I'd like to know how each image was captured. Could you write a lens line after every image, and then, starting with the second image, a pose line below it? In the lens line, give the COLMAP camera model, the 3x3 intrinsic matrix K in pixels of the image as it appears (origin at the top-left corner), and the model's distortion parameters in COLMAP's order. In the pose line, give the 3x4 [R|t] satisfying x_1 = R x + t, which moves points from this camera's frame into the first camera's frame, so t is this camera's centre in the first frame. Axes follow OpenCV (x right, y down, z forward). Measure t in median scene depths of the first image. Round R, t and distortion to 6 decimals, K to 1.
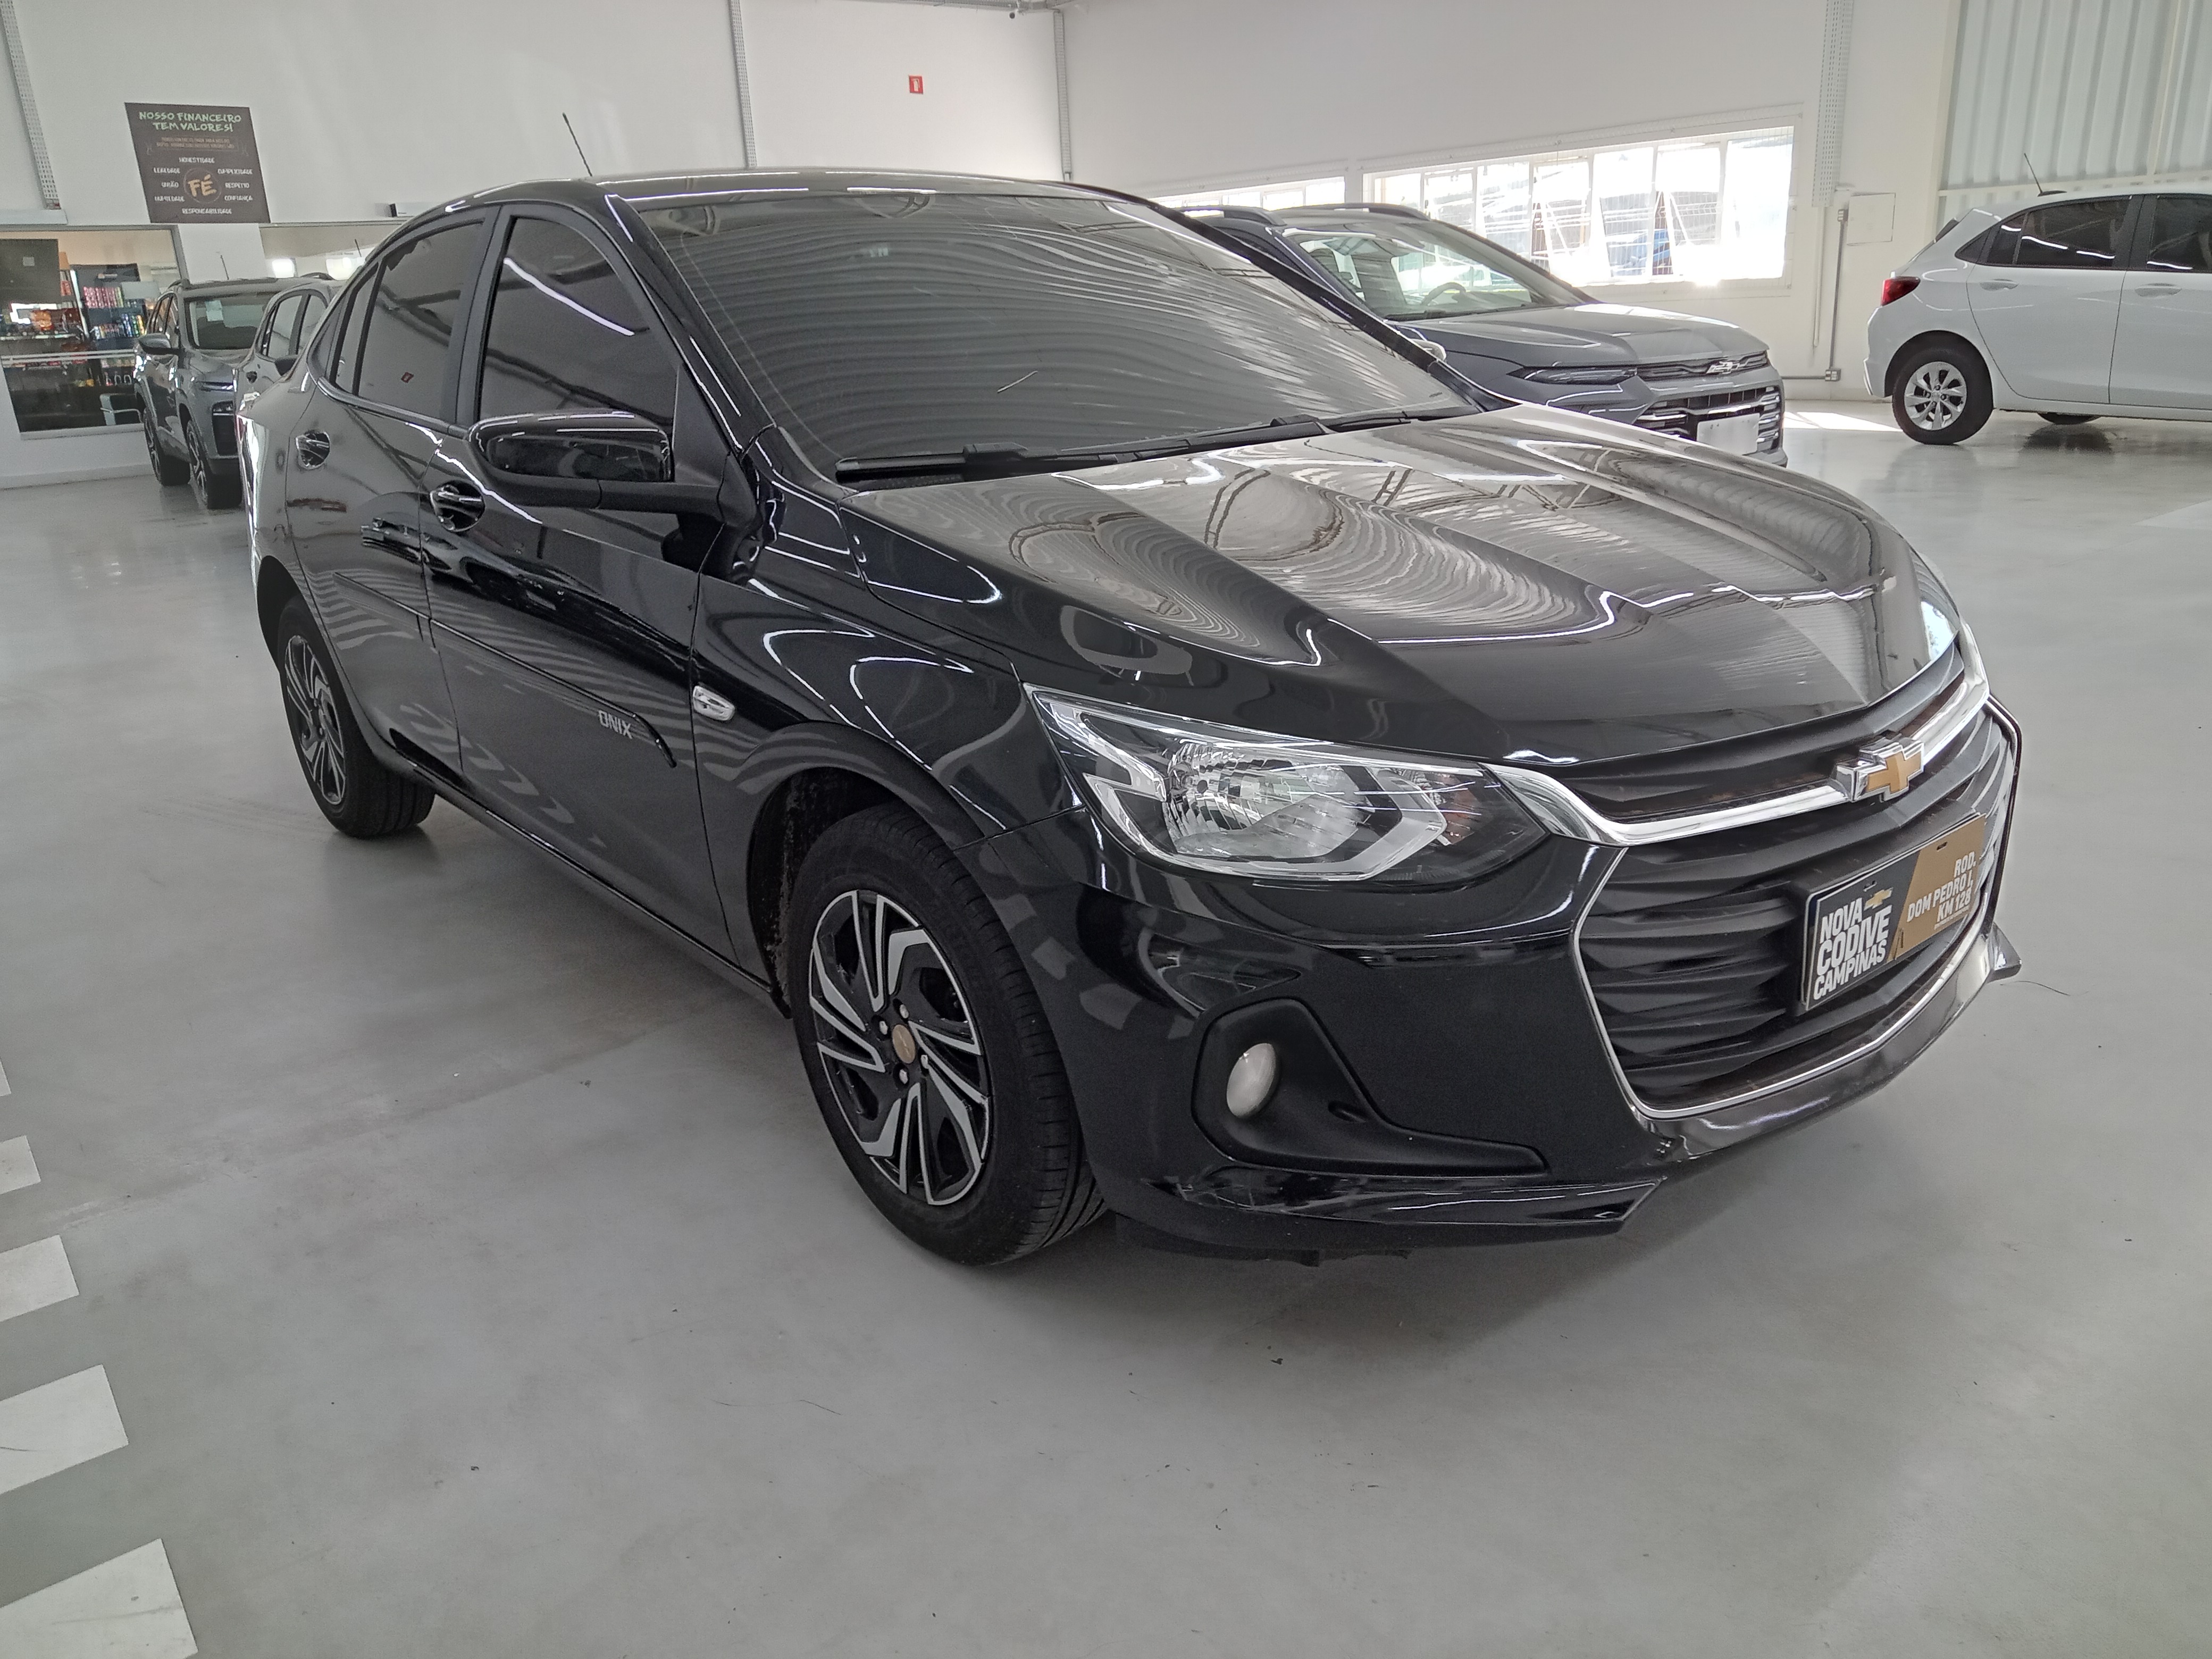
lens RADIAL K [[1604.9, 0, 1120.8], [0, 1604.9, 839.5], [0, 0, 1]] dist [0.000736, -0.000829]
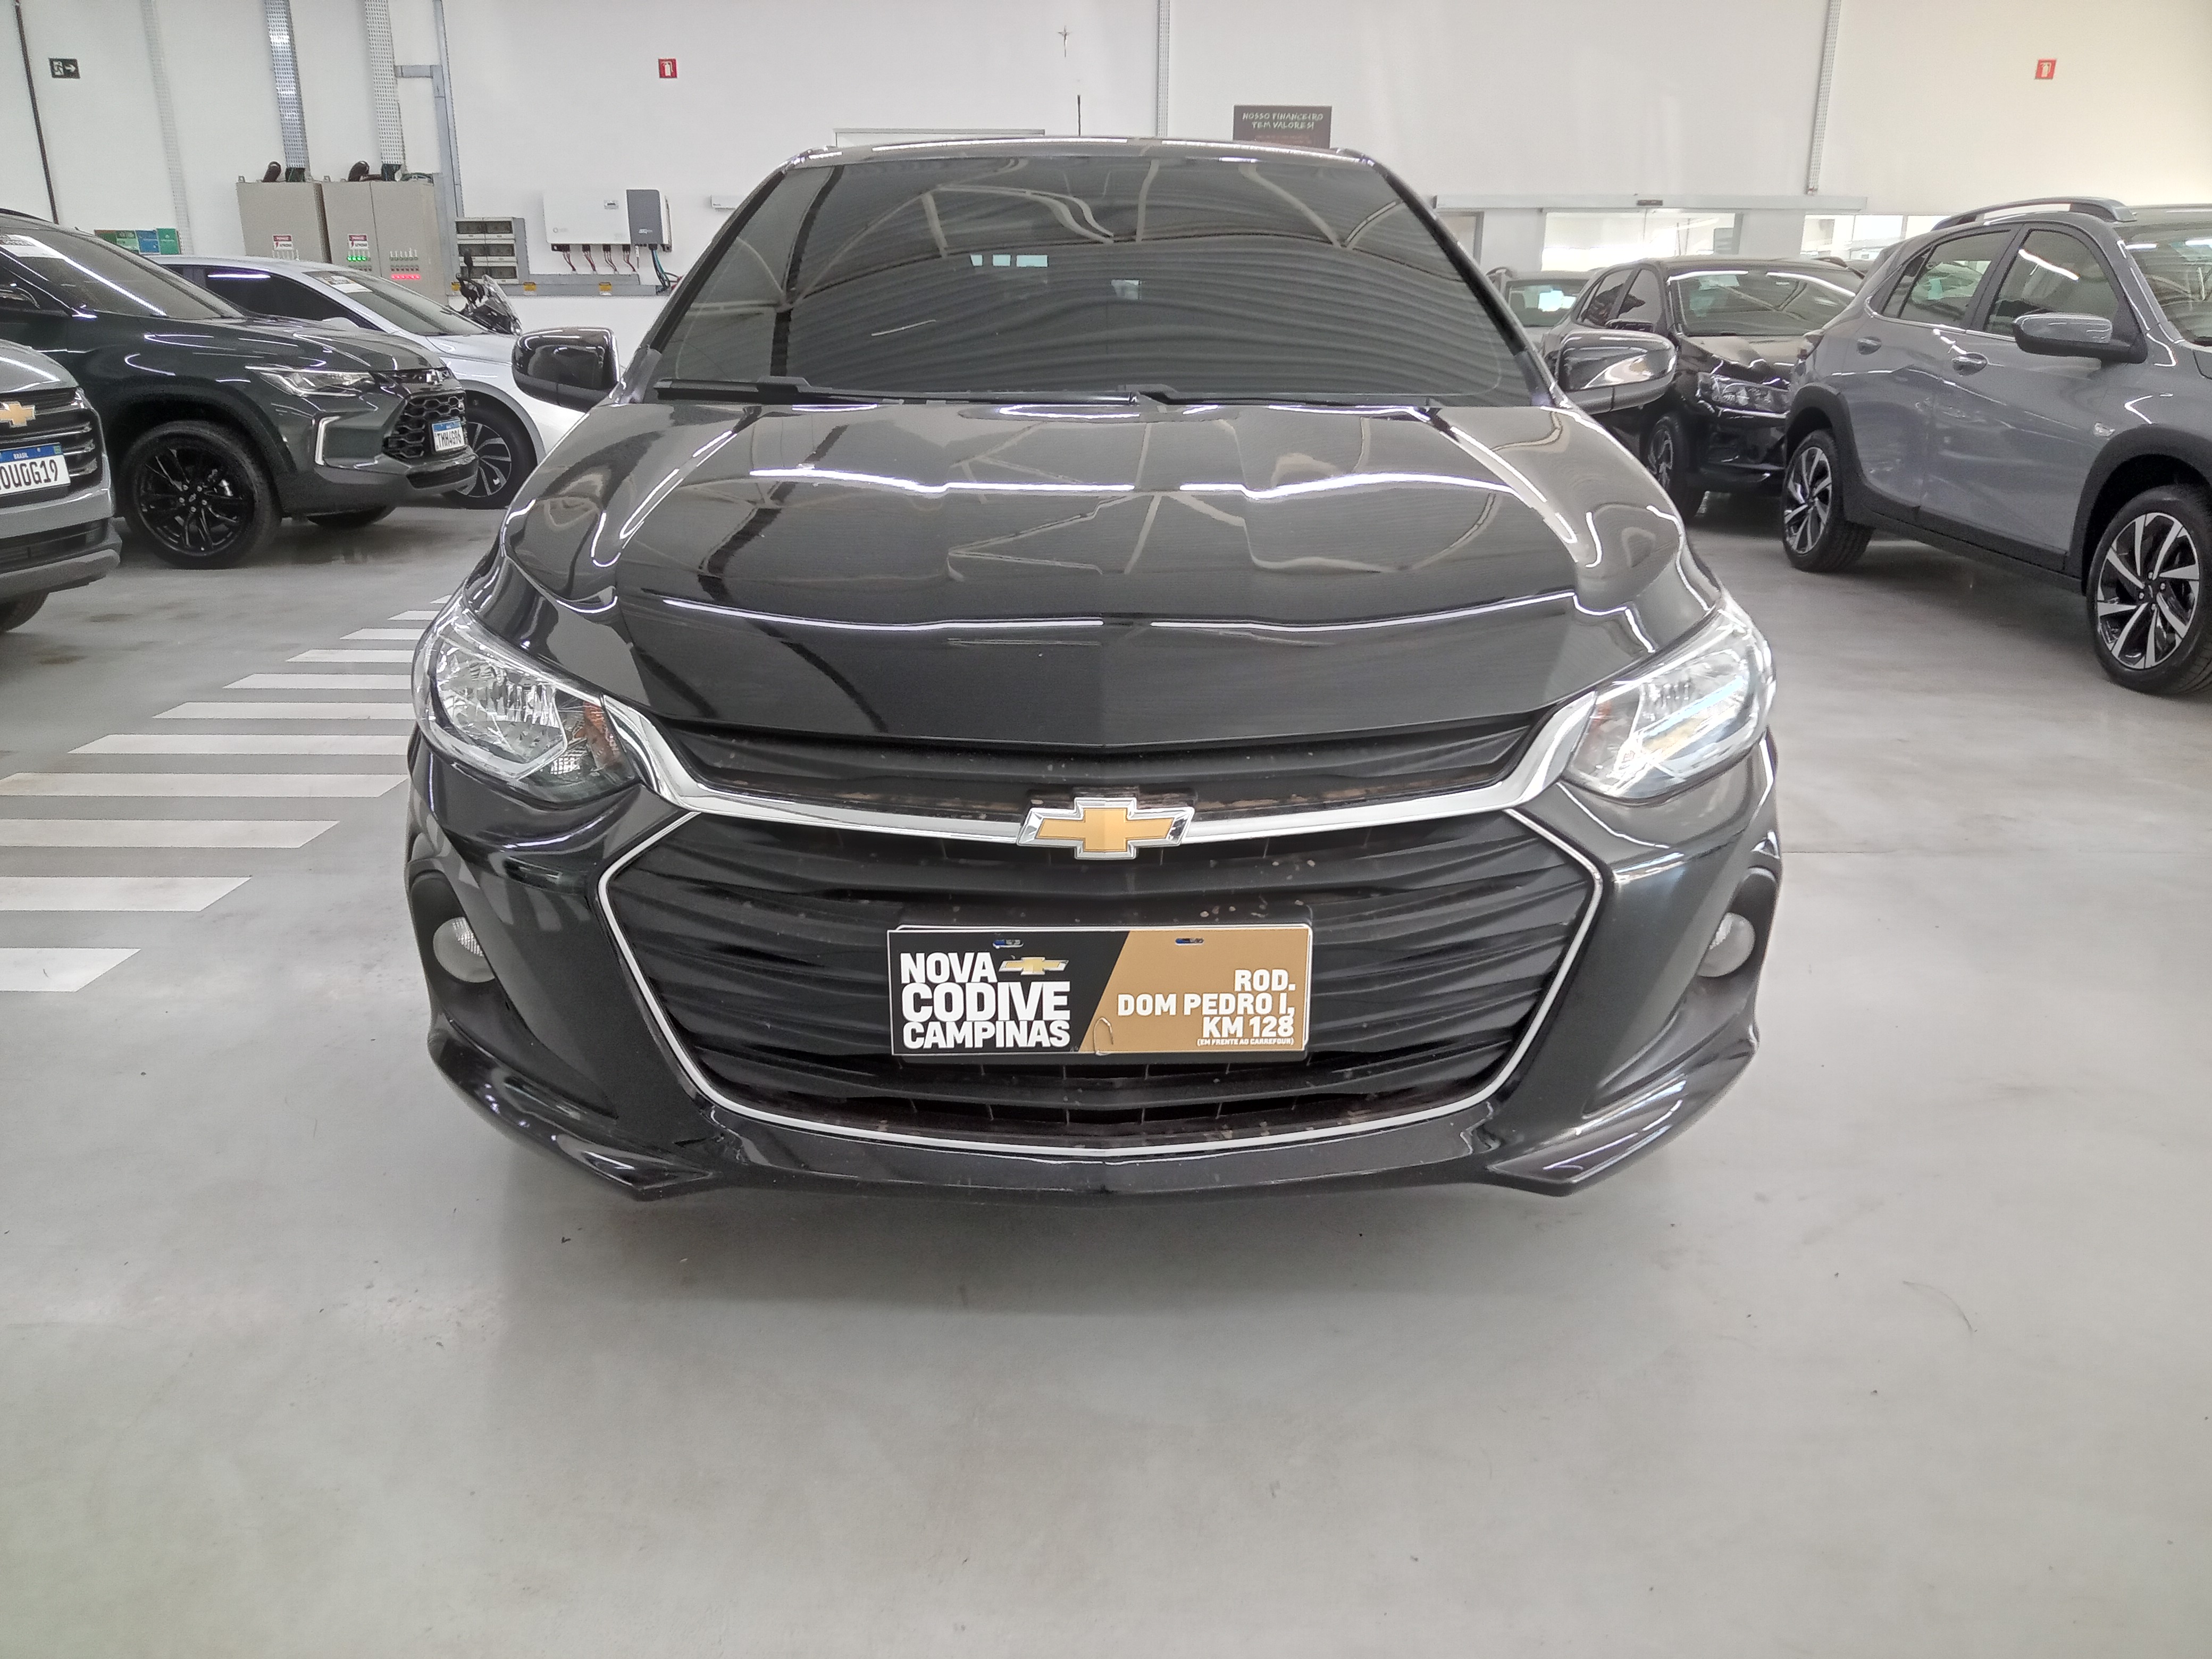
lens RADIAL K [[1604.9, 0, 1120.8], [0, 1604.9, 839.5], [0, 0, 1]] dist [0.000736, -0.000829]
pose [[0.791814, 0.238431, -0.562300, 0.861620], [-0.238231, 0.968299, 0.075117, -0.090276], [0.562385, 0.074479, 0.823514, 0.293864]]
